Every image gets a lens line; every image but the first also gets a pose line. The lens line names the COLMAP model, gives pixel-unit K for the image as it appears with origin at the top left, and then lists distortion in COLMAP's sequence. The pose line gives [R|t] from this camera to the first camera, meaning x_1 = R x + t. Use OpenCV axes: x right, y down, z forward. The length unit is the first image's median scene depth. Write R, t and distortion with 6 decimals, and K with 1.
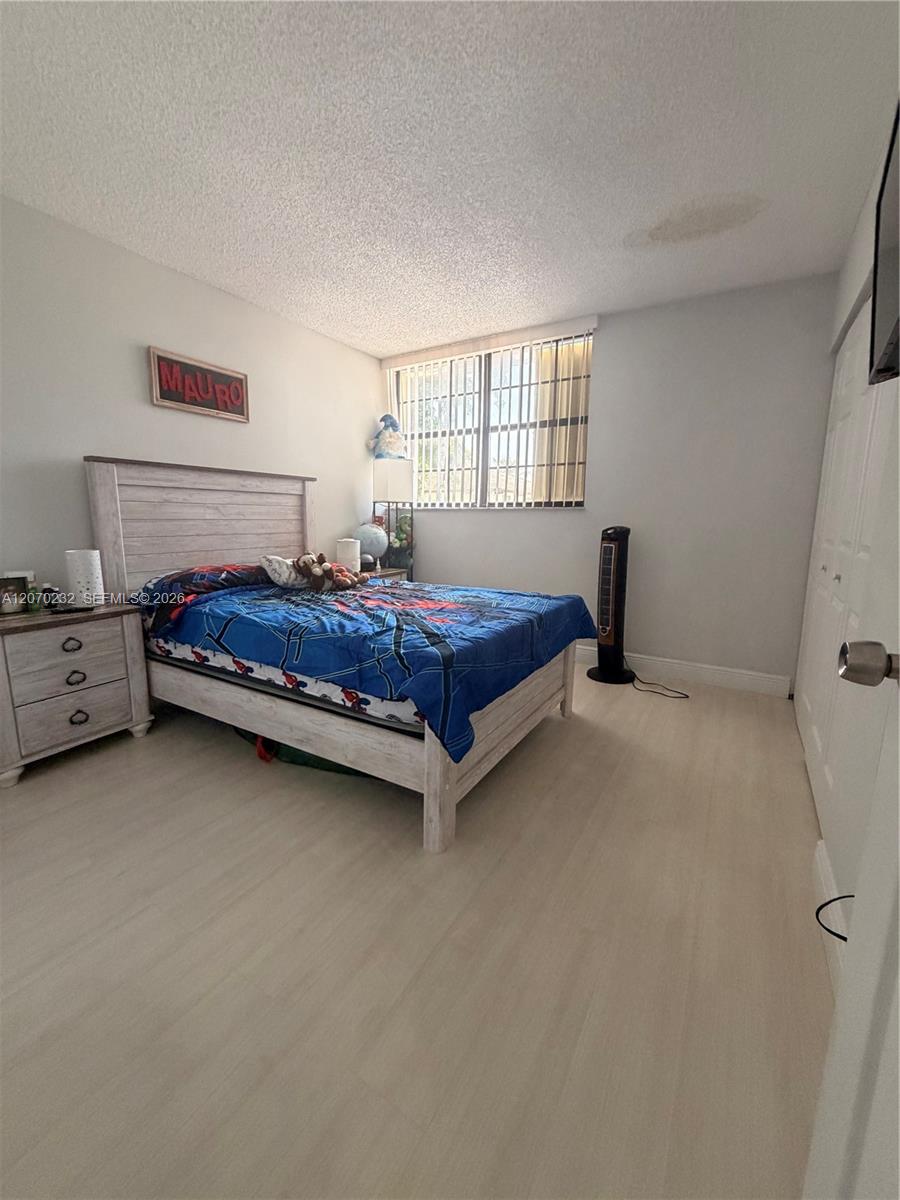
lens RADIAL K [[481.9, 0, 444.7], [0, 481.9, 596.1], [0, 0, 1]] dist [0.002237, -0.002633]
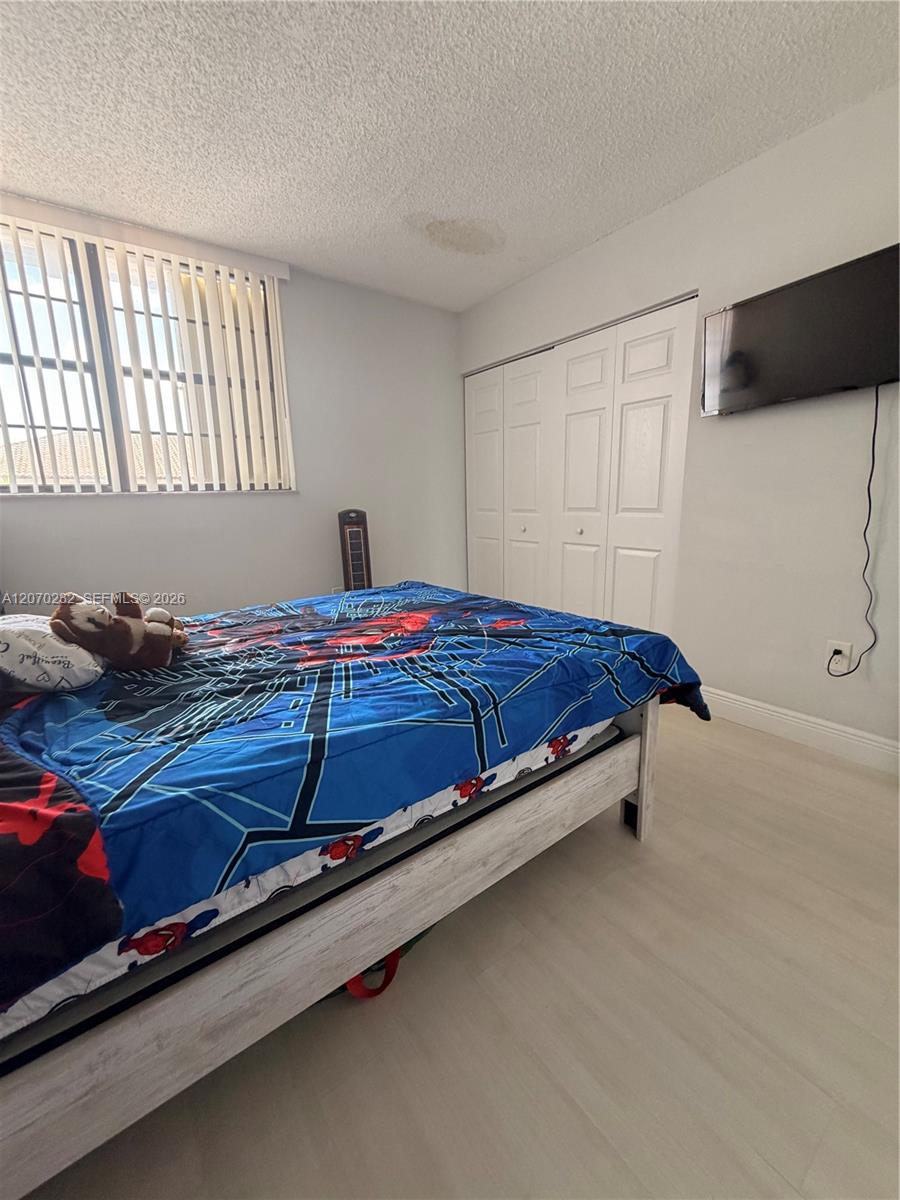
lens RADIAL K [[481.9, 0, 447.1], [0, 481.9, 598.2], [0, 0, 1]] dist [0.002237, -0.002633]
pose [[0.370930, -0.208614, 0.904926, -0.423626], [0.179853, 0.972130, 0.150385, -0.073081], [-0.911078, 0.106972, 0.398112, 0.405586]]
